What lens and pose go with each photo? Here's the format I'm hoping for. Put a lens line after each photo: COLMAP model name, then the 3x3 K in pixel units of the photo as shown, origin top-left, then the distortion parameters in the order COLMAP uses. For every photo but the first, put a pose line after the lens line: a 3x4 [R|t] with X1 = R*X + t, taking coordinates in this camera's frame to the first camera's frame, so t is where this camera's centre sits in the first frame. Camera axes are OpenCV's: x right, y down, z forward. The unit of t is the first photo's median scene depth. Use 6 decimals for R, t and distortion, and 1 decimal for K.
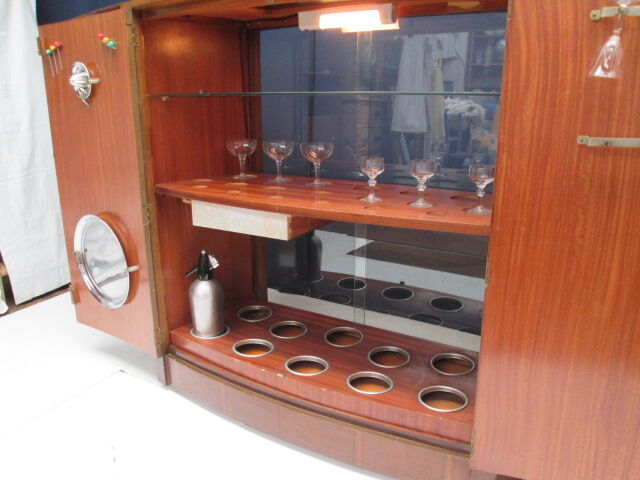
lens RADIAL K [[533.2, 0, 319.7], [0, 533.2, 237.0], [0, 0, 1]] dist [-0.028762, 0.008411]
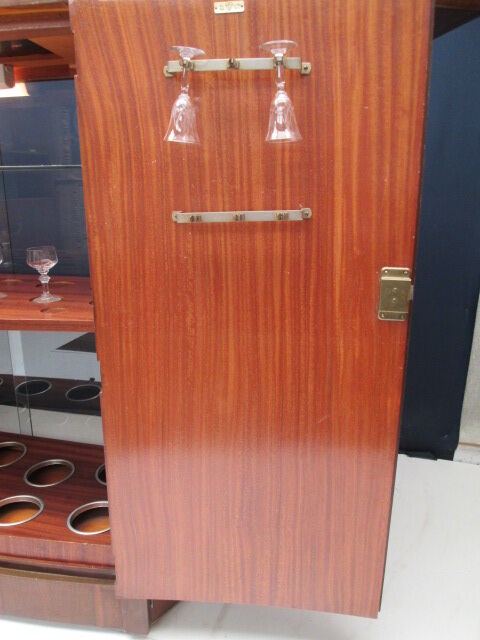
lens RADIAL K [[525.0, 0, 240.0], [0, 525.0, 320.0], [0, 0, 1]] dist [-0.043136, 0.004433]
pose [[0.963444, -0.087530, 0.253207, 0.333964], [0.085340, 0.996158, 0.019640, -0.020553], [-0.253953, 0.002687, 0.967213, 0.133487]]
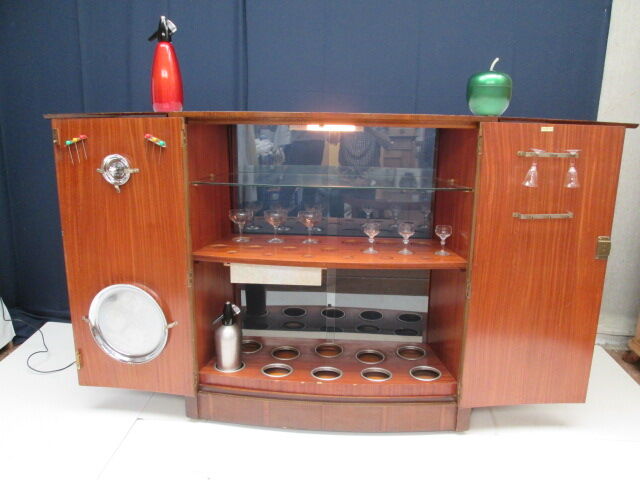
lens RADIAL K [[533.2, 0, 319.7], [0, 533.2, 237.0], [0, 0, 1]] dist [-0.028762, 0.008411]
pose [[0.881996, -0.086472, 0.463255, -0.947740], [0.103255, 0.994595, -0.010935, -0.142652], [-0.459805, 0.057478, 0.886158, -0.348804]]
